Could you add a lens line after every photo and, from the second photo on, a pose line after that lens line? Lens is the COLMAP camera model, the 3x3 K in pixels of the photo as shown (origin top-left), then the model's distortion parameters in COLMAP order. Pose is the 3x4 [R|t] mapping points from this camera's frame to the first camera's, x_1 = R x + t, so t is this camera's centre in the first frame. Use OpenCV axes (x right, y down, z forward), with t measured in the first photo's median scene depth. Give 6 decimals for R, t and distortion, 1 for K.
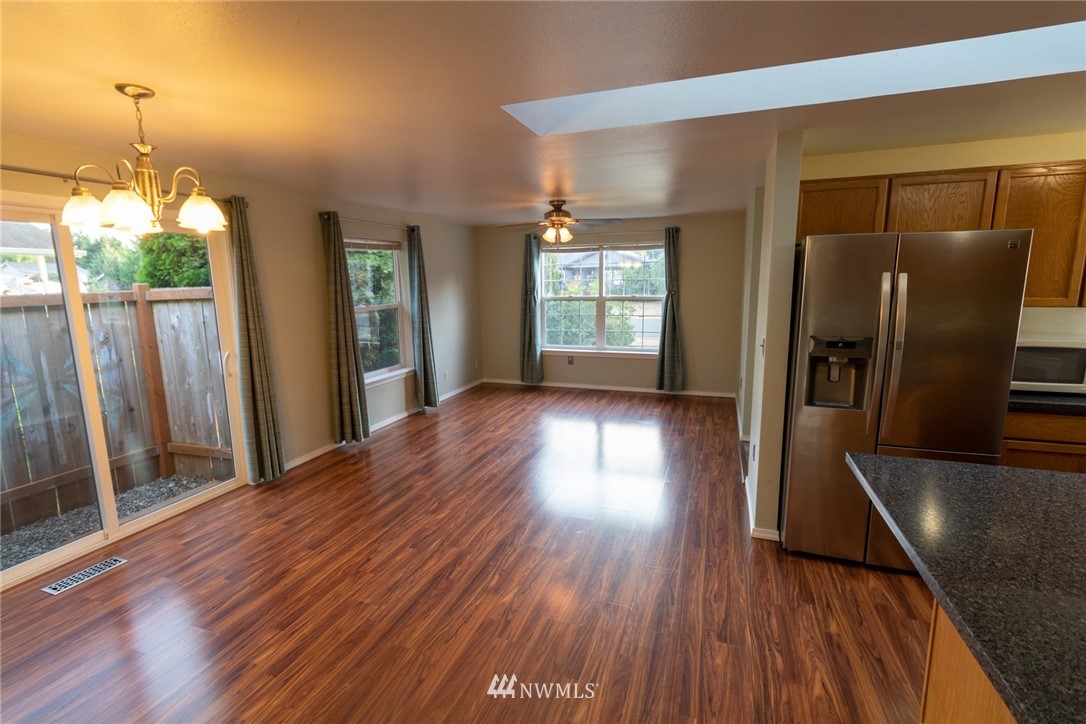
lens RADIAL K [[496.6, 0, 538.5], [0, 496.6, 360.1], [0, 0, 1]] dist [0.002222, 0.000317]
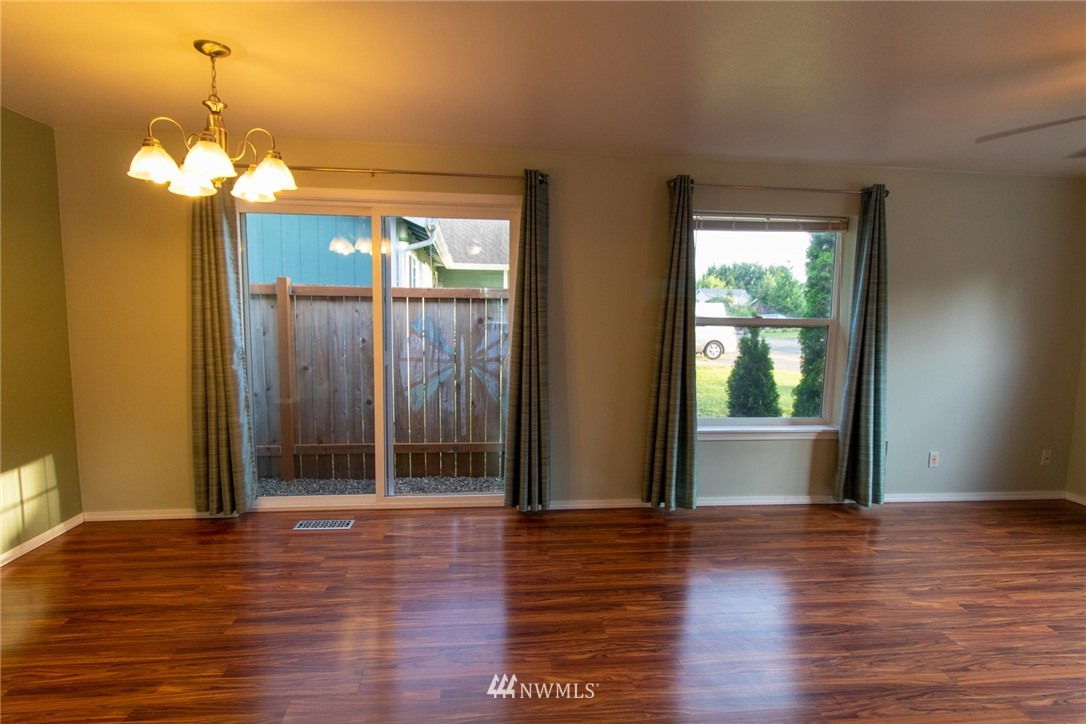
lens RADIAL K [[553.1, 0, 537.5], [0, 553.1, 361.6], [0, 0, 1]] dist [0.001539, -0.000852]
pose [[0.437261, 0.113075, -0.892198, 0.264753], [-0.170426, 0.984507, 0.041249, -0.044636], [0.883039, 0.134017, 0.449757, 0.593698]]
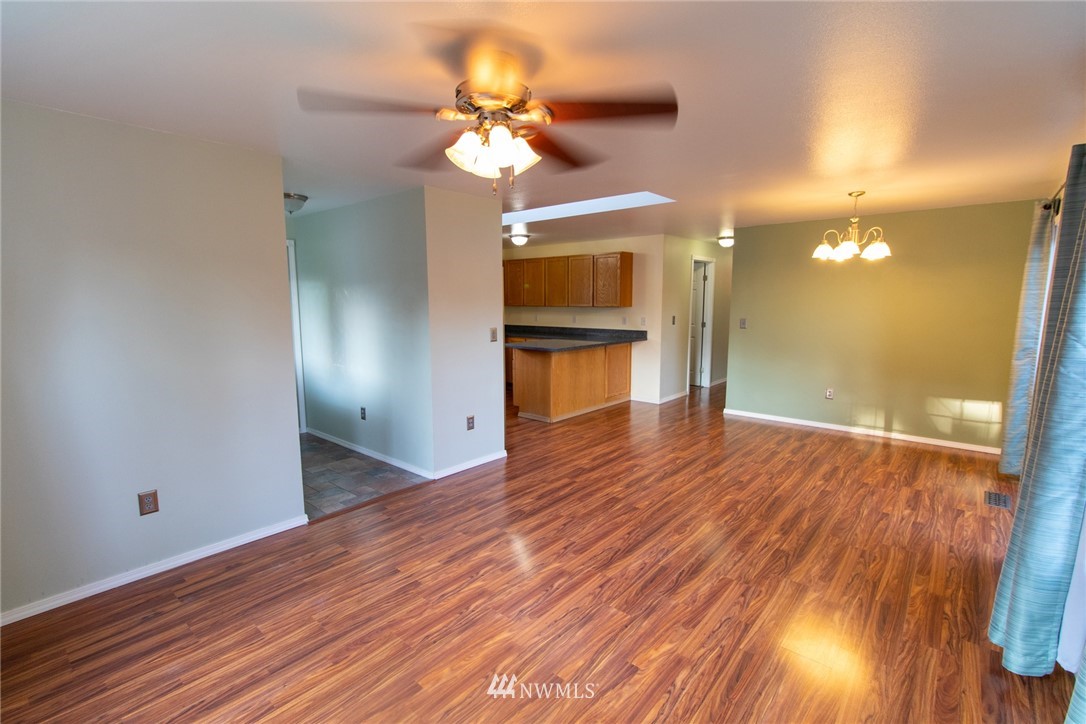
lens RADIAL K [[496.6, 0, 538.5], [0, 496.6, 360.1], [0, 0, 1]] dist [0.002222, 0.000317]
pose [[-0.932977, -0.028421, 0.358812, -0.169676], [0.074095, 0.960361, 0.268730, -0.273476], [-0.352226, 0.277306, -0.893889, 1.833397]]
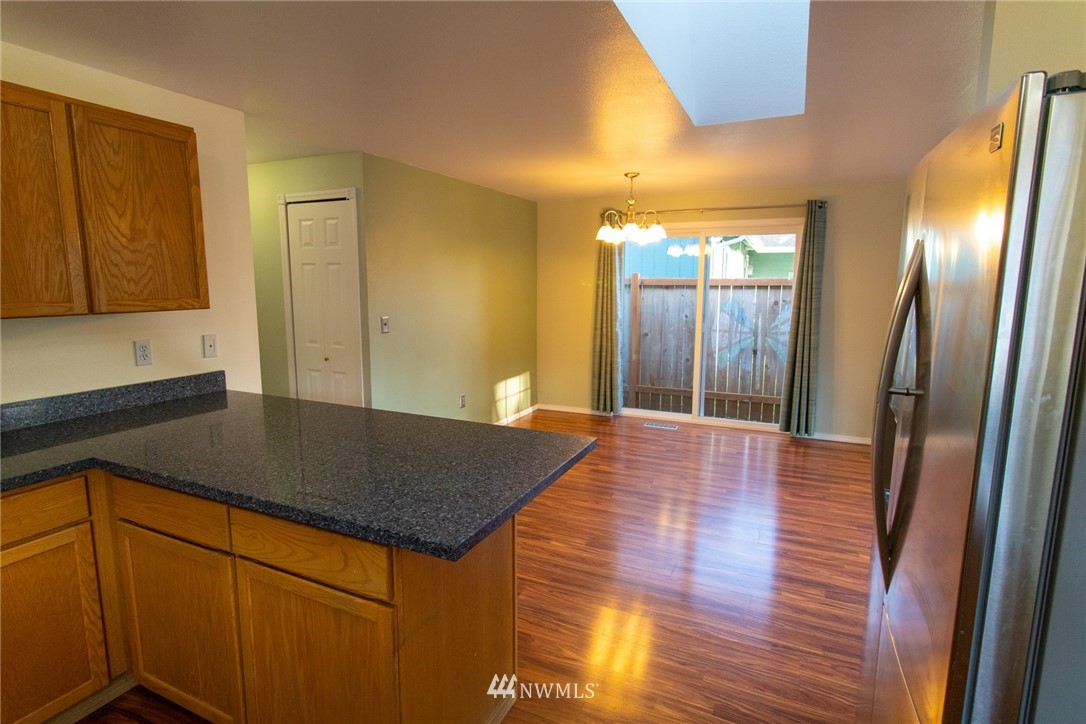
lens RADIAL K [[553.1, 0, 537.5], [0, 553.1, 361.6], [0, 0, 1]] dist [0.001539, -0.000852]
pose [[-0.089518, 0.159659, -0.983105, 0.820725], [-0.164858, 0.971077, 0.172717, -0.060890], [0.982247, 0.177534, -0.060608, 0.457701]]
